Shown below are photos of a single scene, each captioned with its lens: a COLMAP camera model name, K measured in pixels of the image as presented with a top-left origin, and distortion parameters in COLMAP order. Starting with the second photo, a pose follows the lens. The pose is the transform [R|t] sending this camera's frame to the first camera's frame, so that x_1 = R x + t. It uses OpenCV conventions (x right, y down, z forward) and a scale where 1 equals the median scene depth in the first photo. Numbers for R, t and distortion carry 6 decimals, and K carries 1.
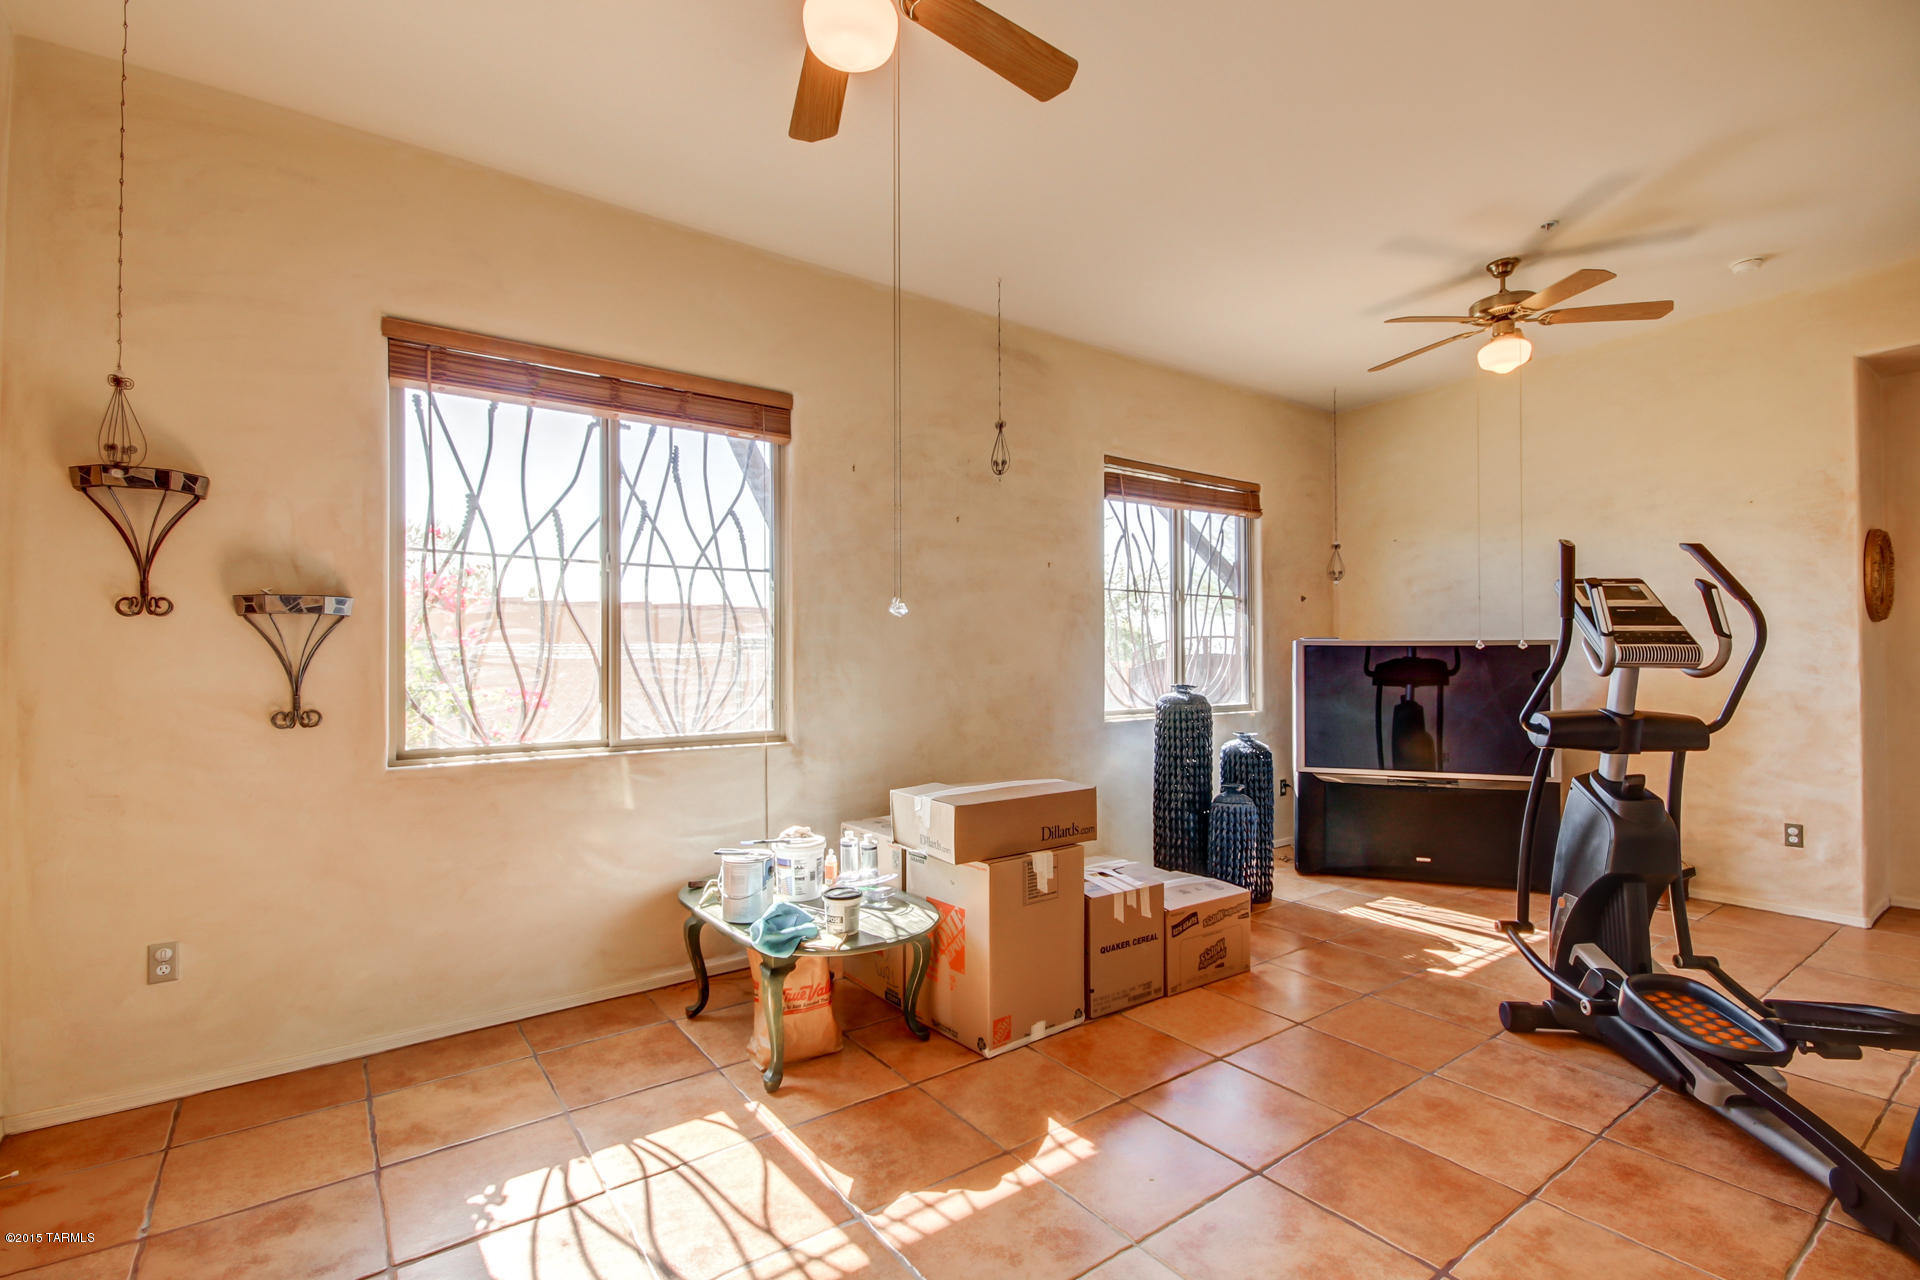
lens RADIAL K [[871.3, 0, 956.3], [0, 871.3, 649.6], [0, 0, 1]] dist [0.011521, -0.008336]
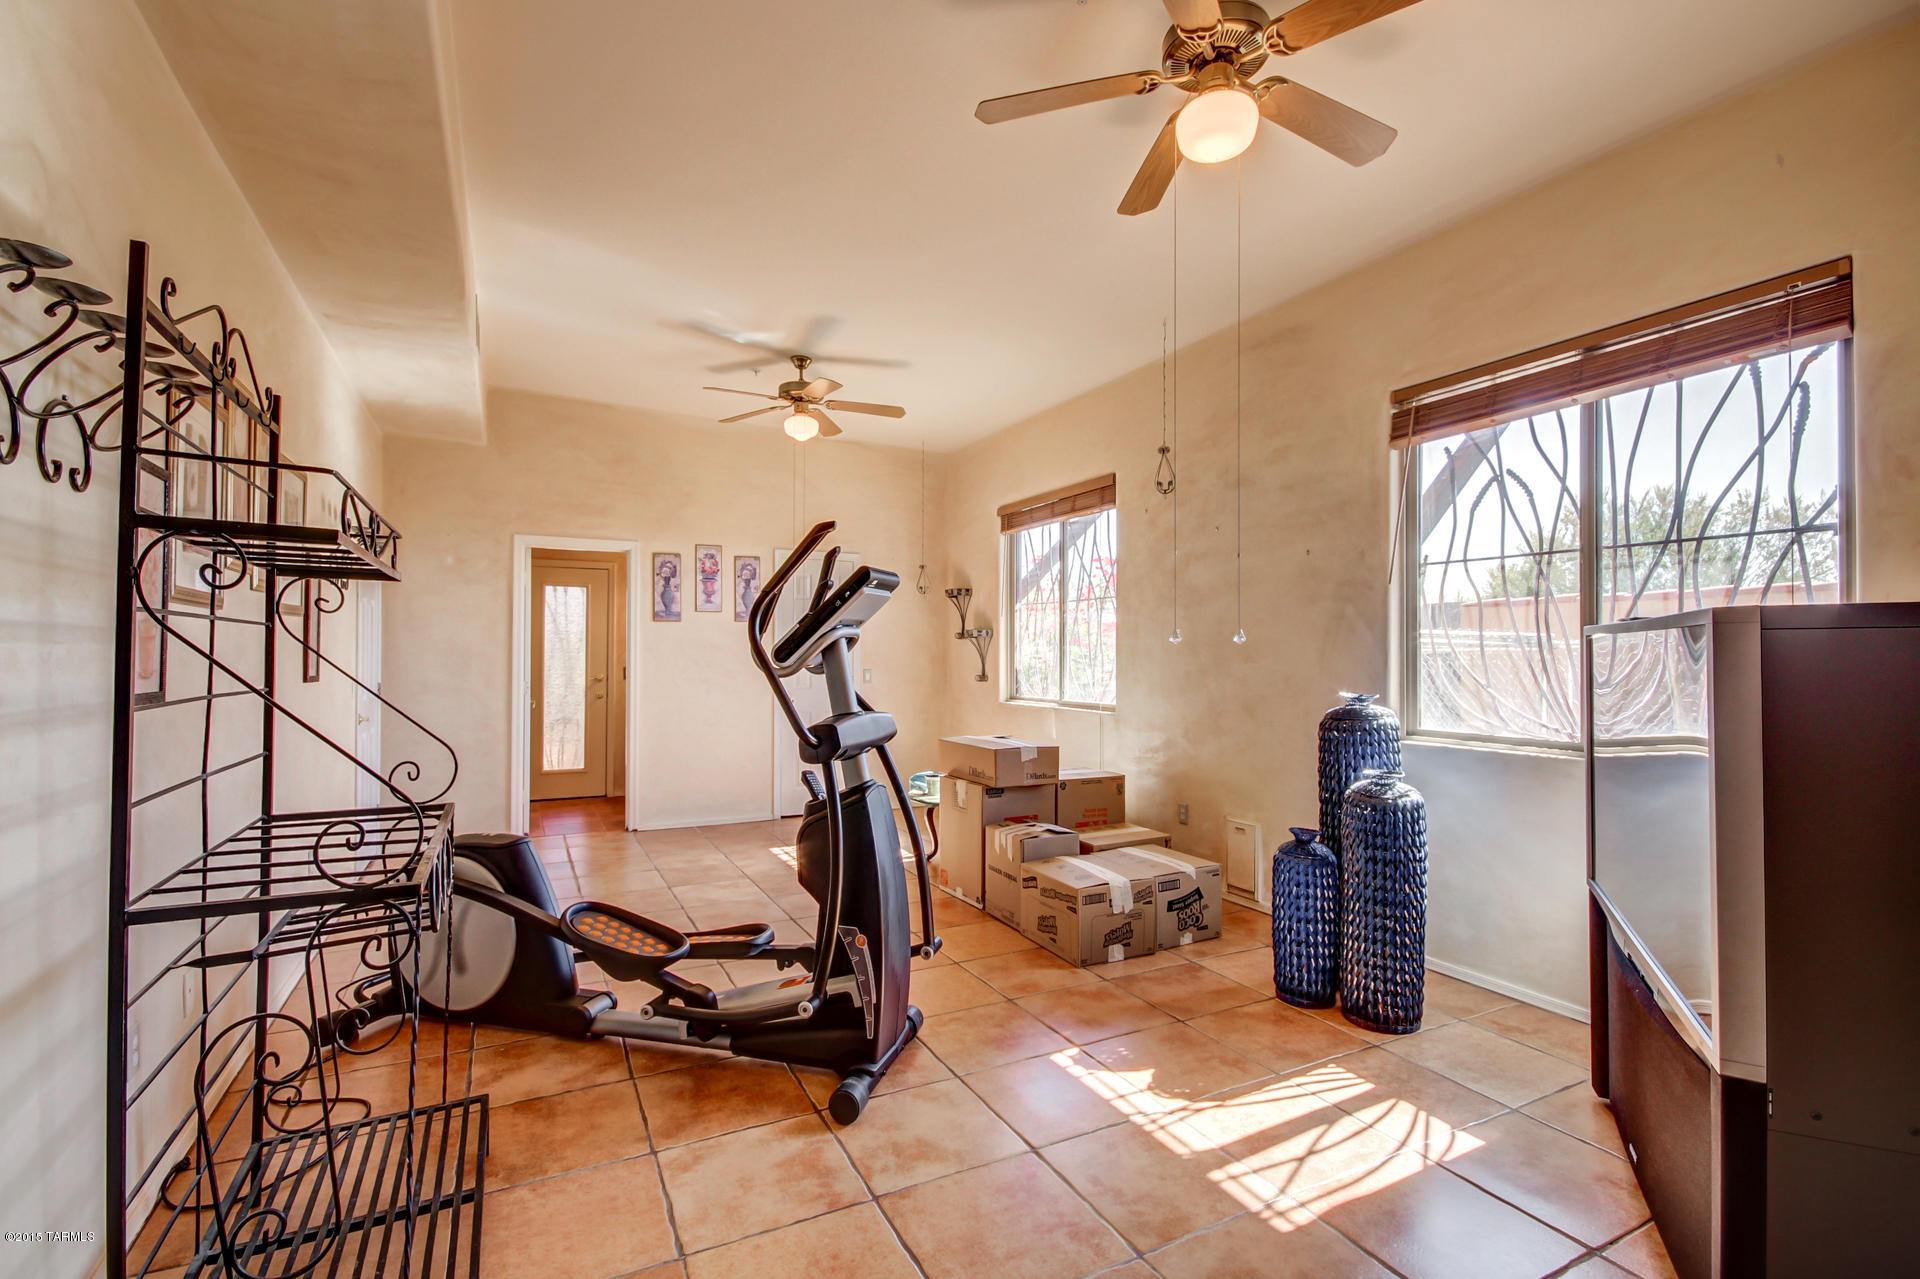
lens RADIAL K [[871.3, 0, 965.6], [0, 871.3, 642.0], [0, 0, 1]] dist [0.011521, -0.008336]
pose [[-0.151347, -0.009568, -0.988434, 1.639328], [0.009545, 0.999892, -0.011141, 0.001218], [0.988435, -0.011121, -0.151239, 1.243047]]
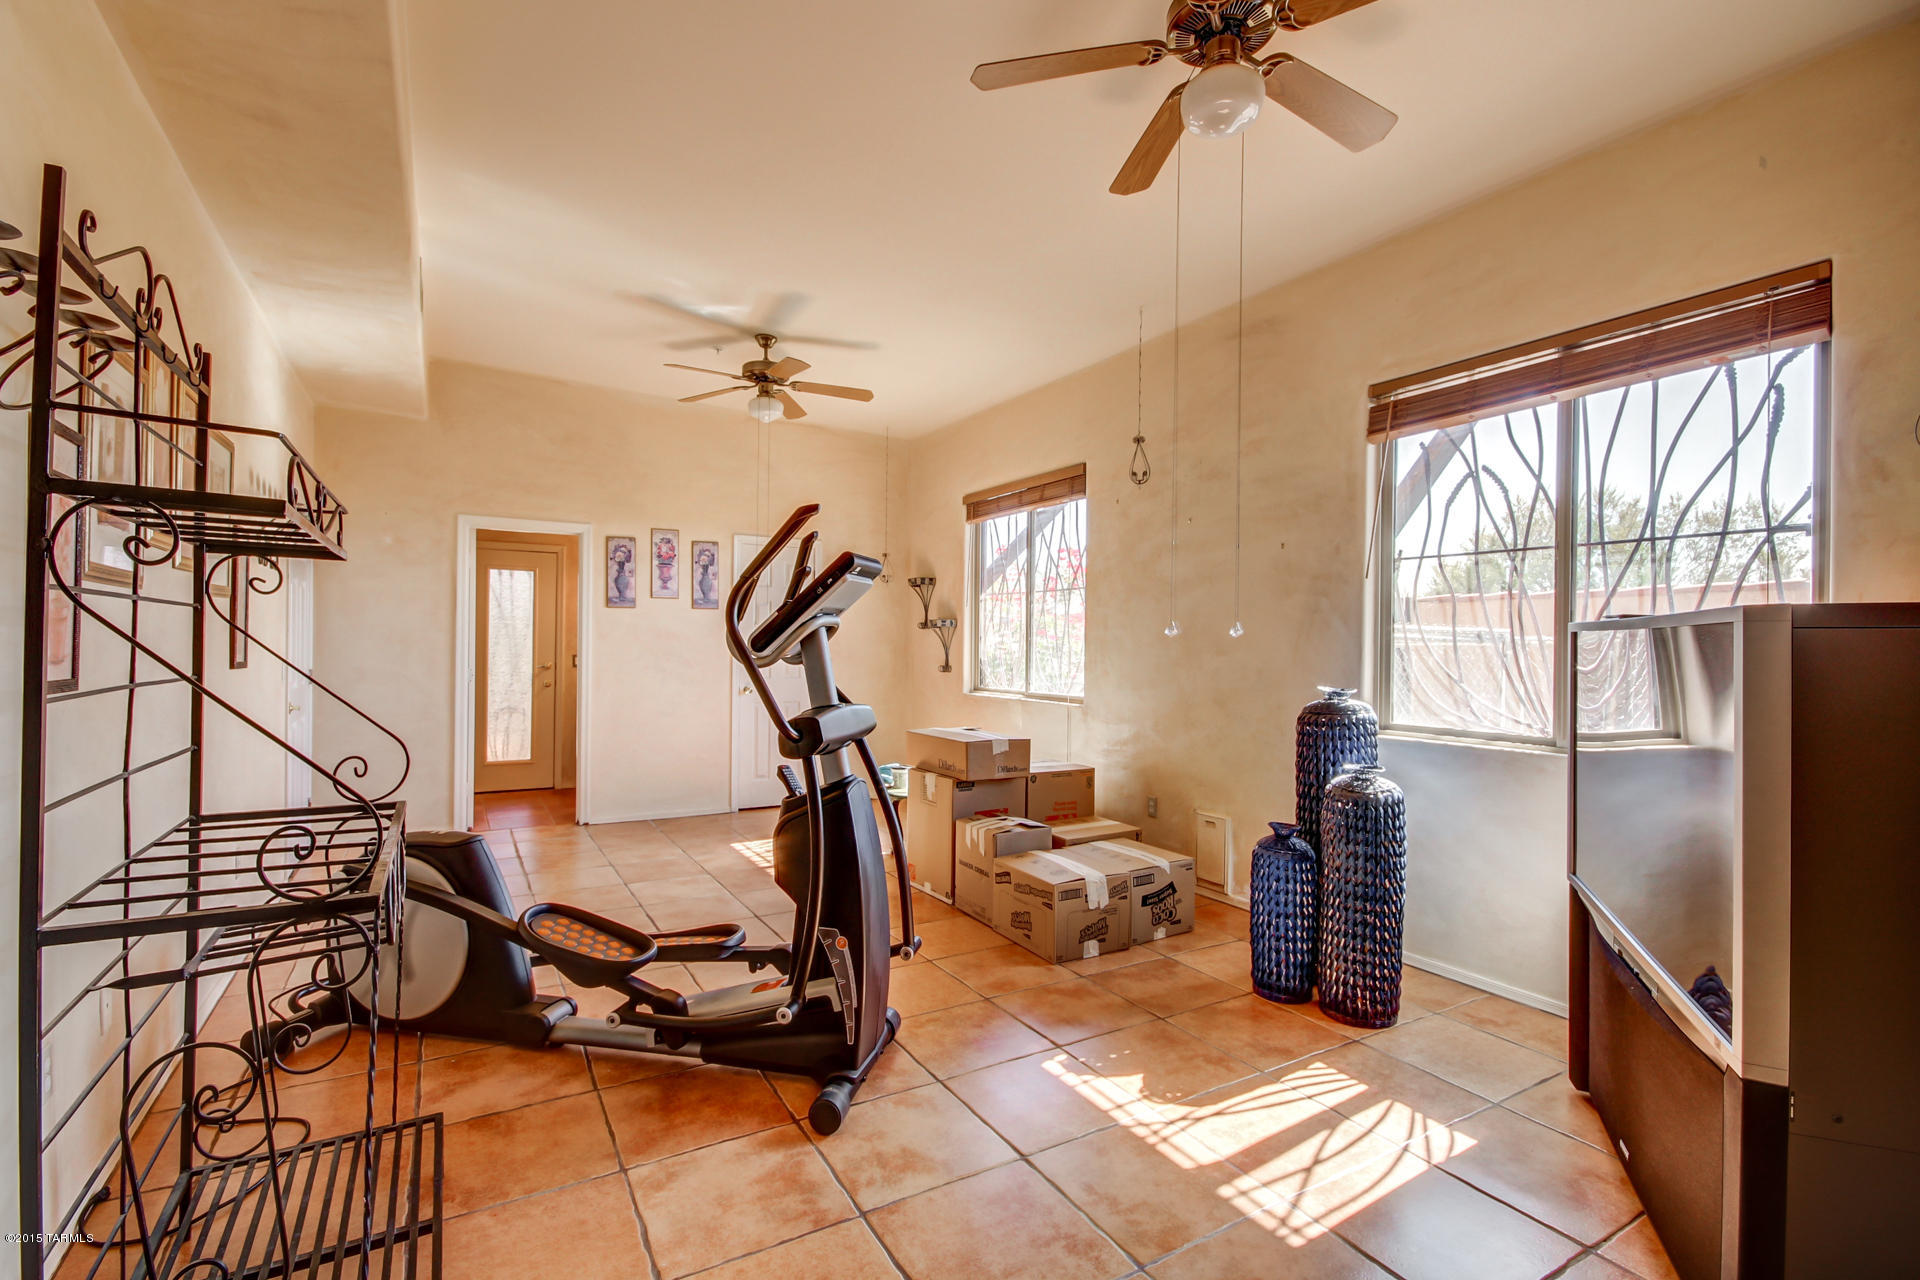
lens RADIAL K [[871.3, 0, 962.9], [0, 871.3, 642.0], [0, 0, 1]] dist [0.011521, -0.008336]
pose [[-0.096554, 0.000752, -0.995328, 1.611015], [0.000481, 1.000000, 0.000709, 0.000034], [0.995328, -0.000410, -0.096554, 1.200488]]
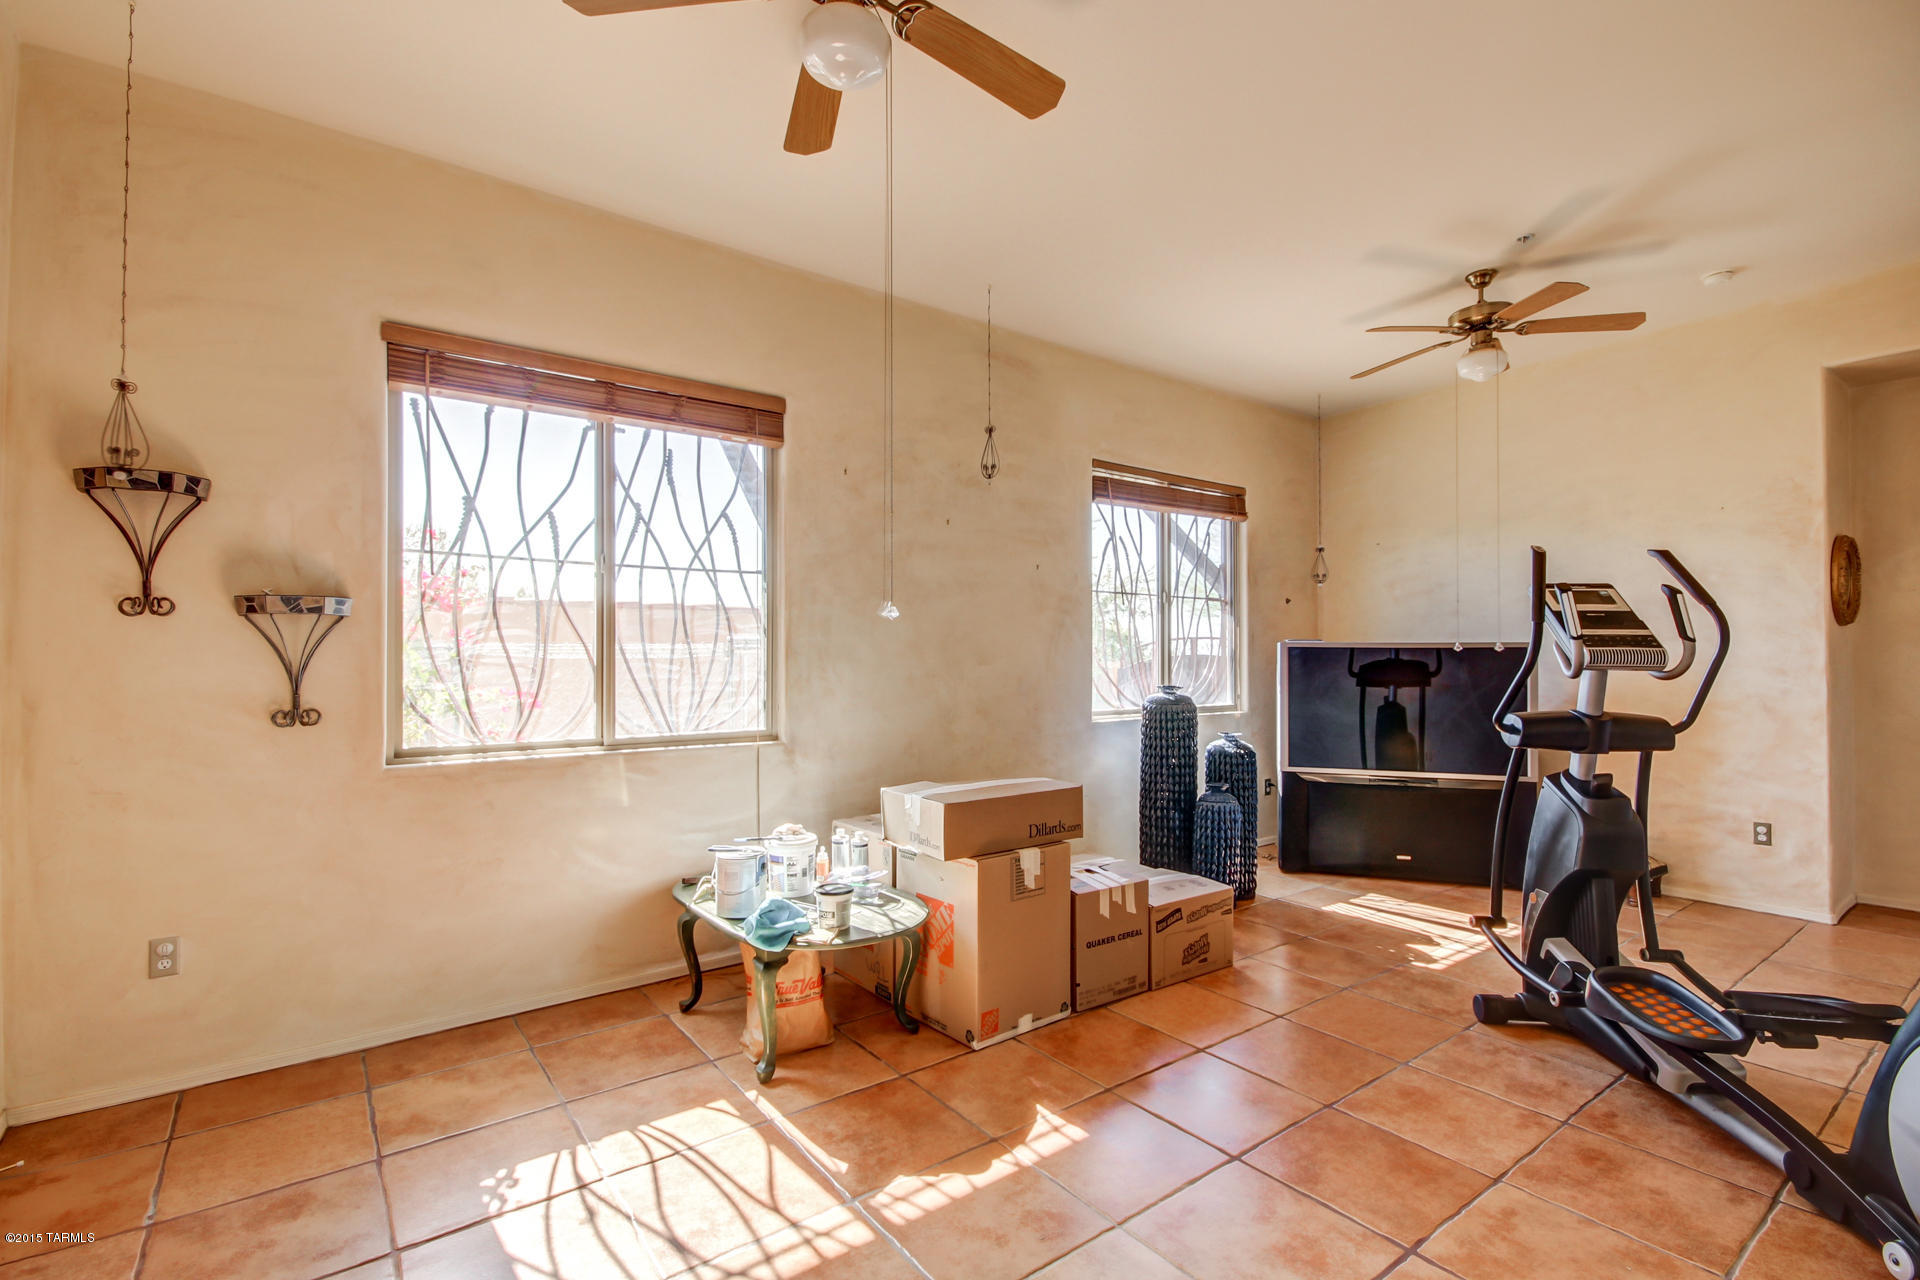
lens RADIAL K [[871.3, 0, 954.3], [0, 871.3, 651.3], [0, 0, 1]] dist [0.011521, -0.008336]
pose [[0.999951, 0.002513, 0.009576, -0.000108], [-0.002534, 0.999994, 0.002181, -0.001721], [-0.009571, -0.002205, 0.999952, -0.021148]]
